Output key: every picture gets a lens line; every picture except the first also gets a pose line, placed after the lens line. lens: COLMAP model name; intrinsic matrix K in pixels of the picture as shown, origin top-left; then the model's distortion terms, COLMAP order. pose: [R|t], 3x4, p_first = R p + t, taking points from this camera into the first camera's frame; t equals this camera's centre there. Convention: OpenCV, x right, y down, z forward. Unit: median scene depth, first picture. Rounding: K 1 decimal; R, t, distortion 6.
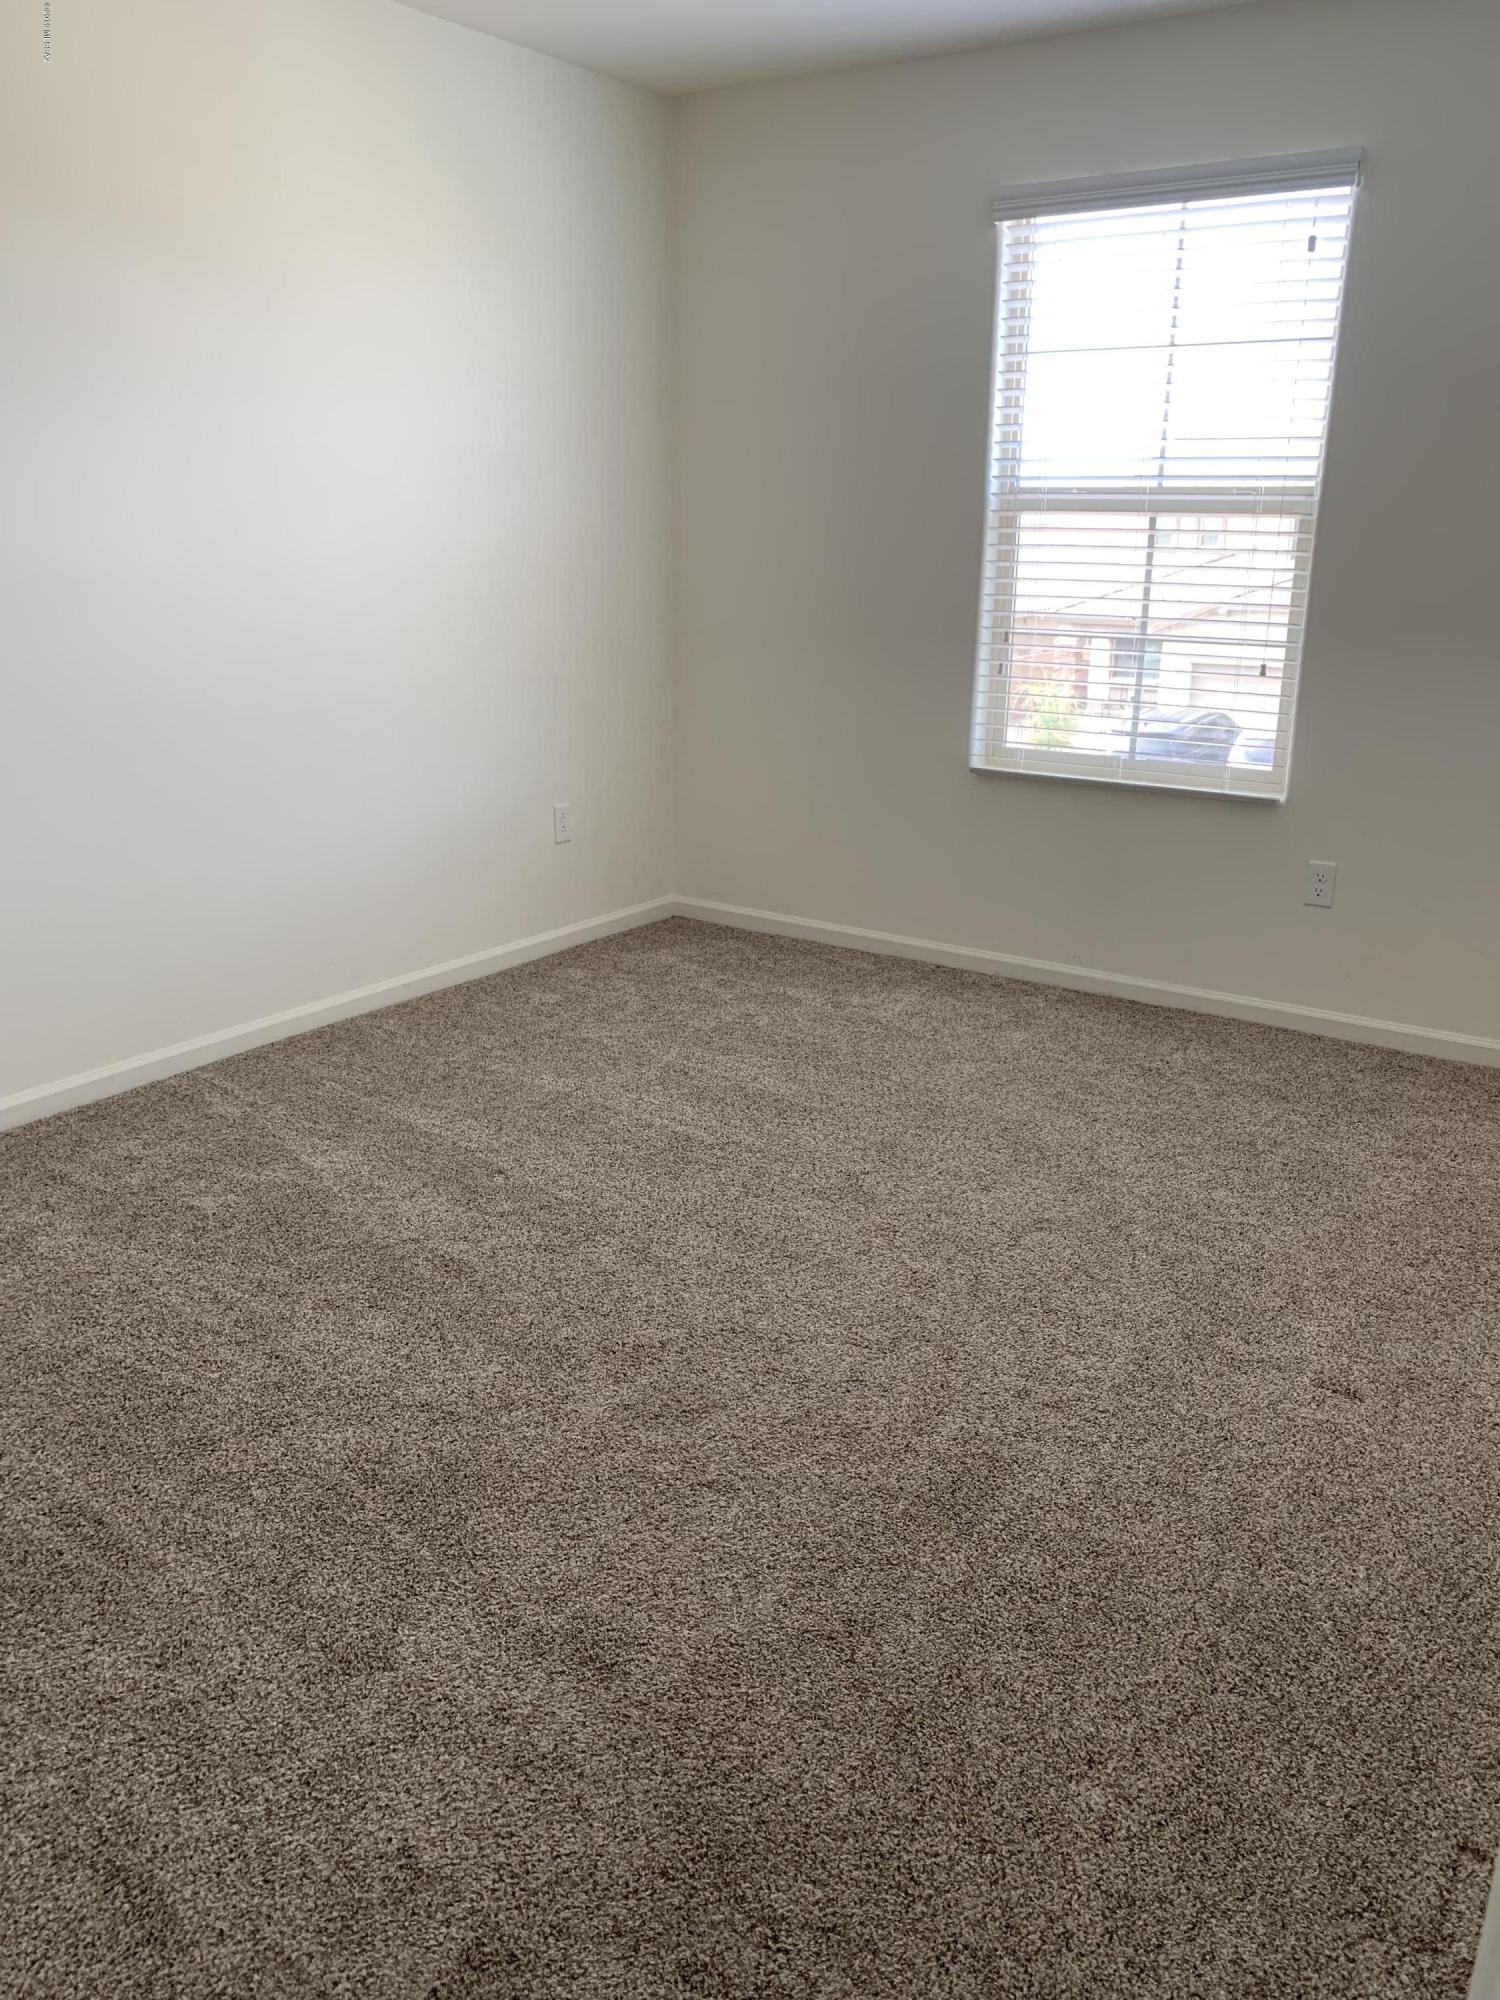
lens RADIAL K [[1533.6, 0, 750.0], [0, 1533.6, 1000.0], [0, 0, 1]] dist [0.011531, -0.004583]
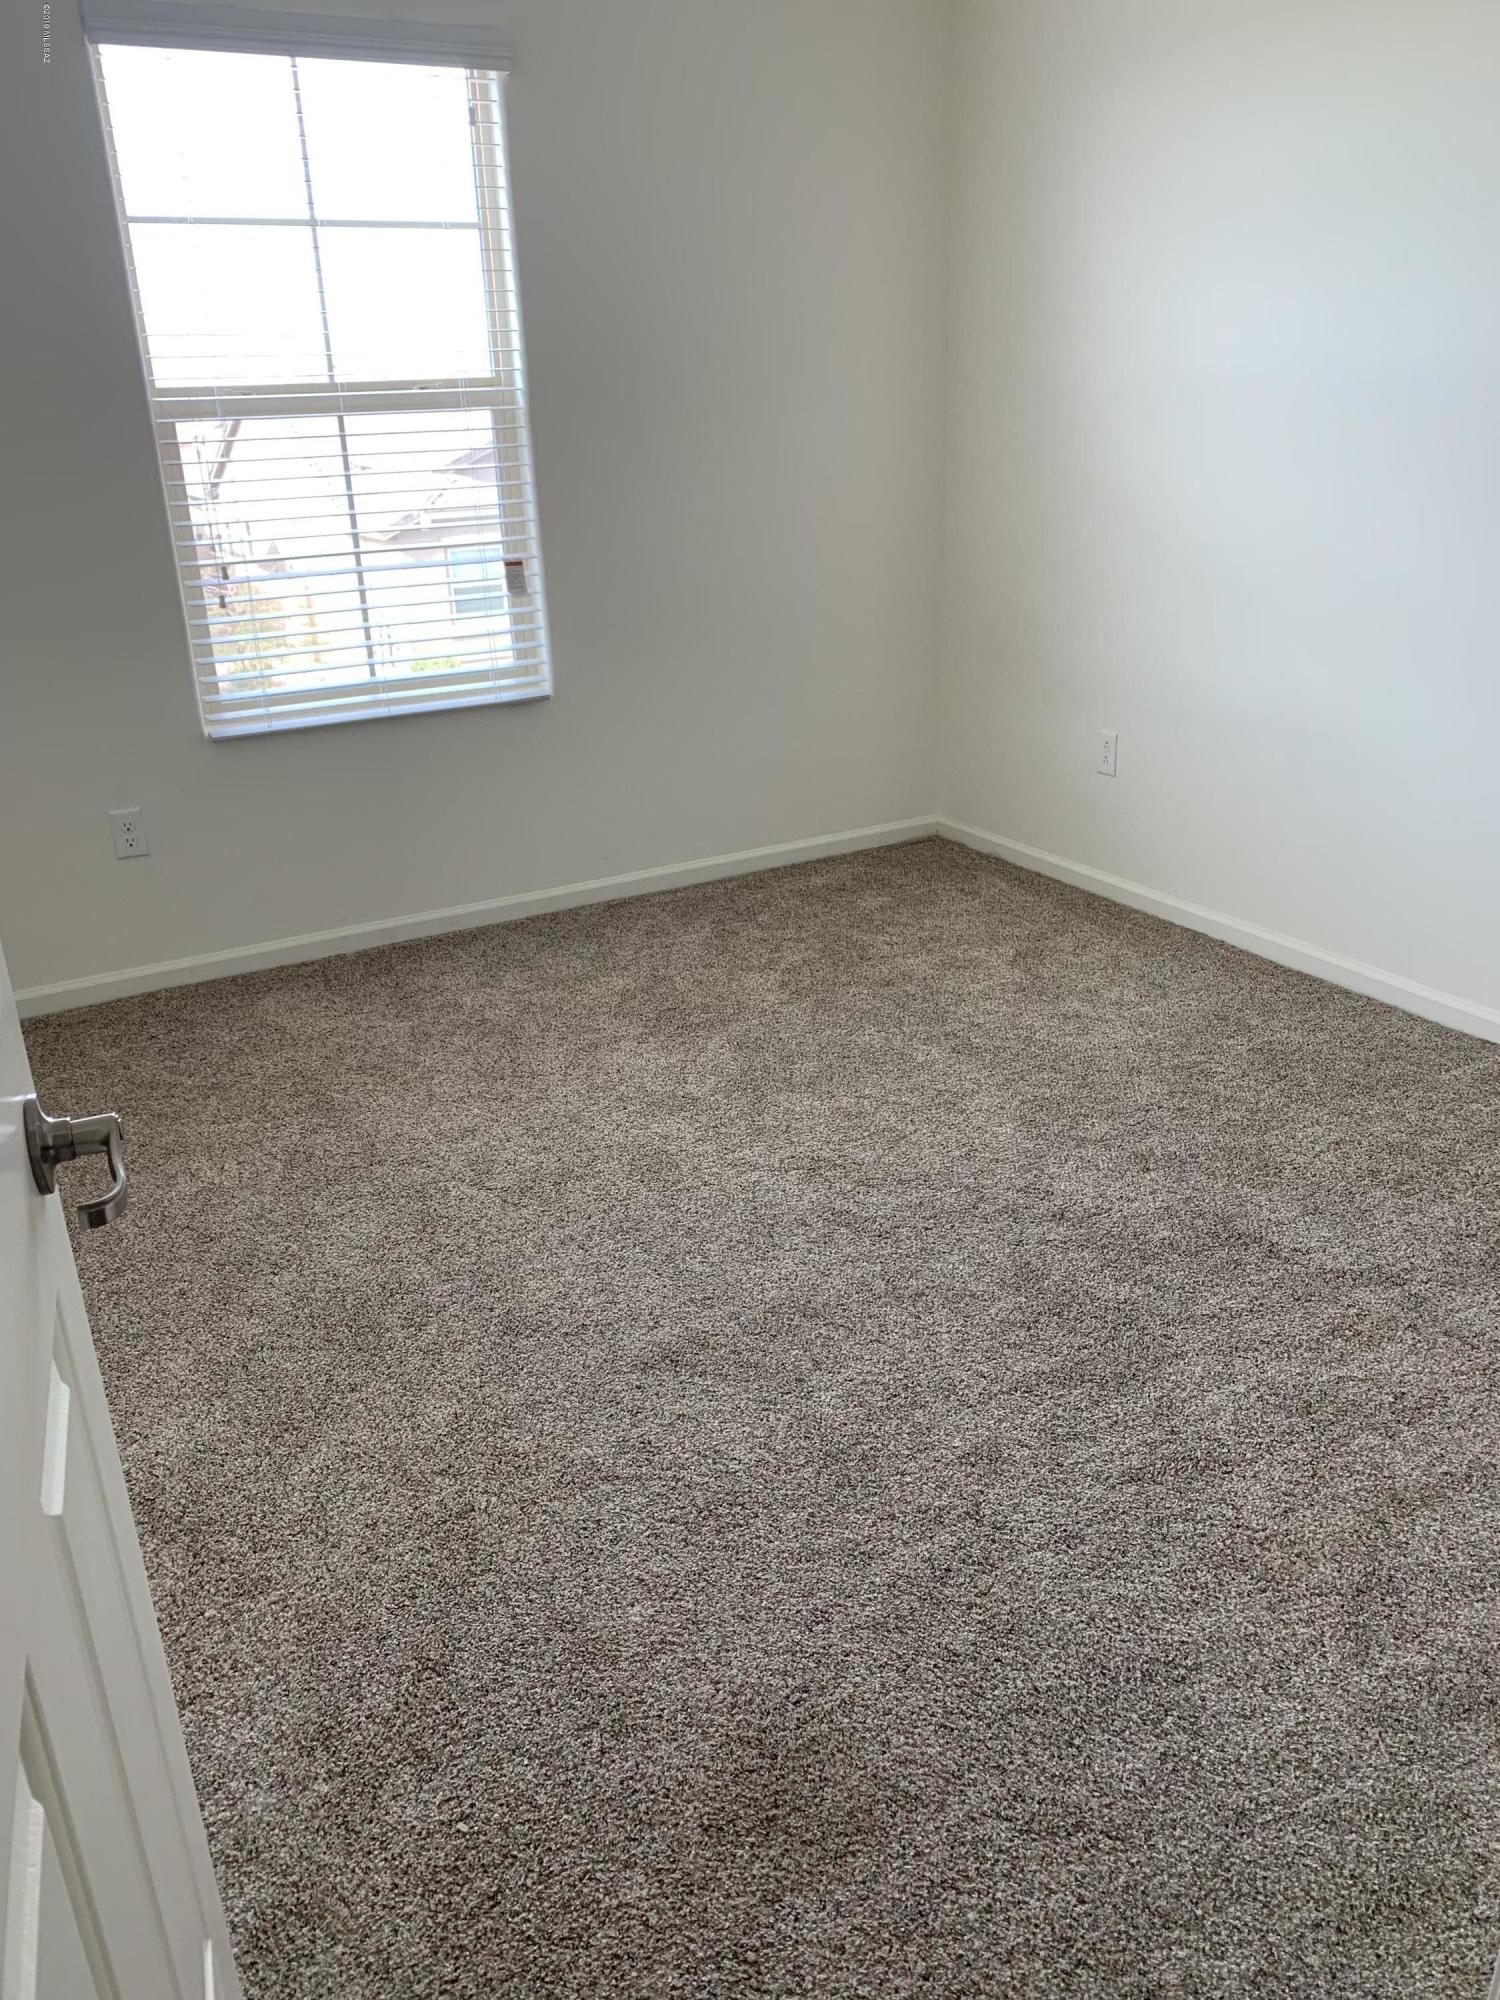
lens RADIAL K [[1533.6, 0, 750.0], [0, 1533.6, 1000.0], [0, 0, 1]] dist [0.011531, -0.004583]
pose [[0.432588, -0.348485, 0.831520, -0.505500], [0.319703, 0.921640, 0.219932, -0.119964], [-0.843005, 0.170700, 0.510102, 0.390822]]
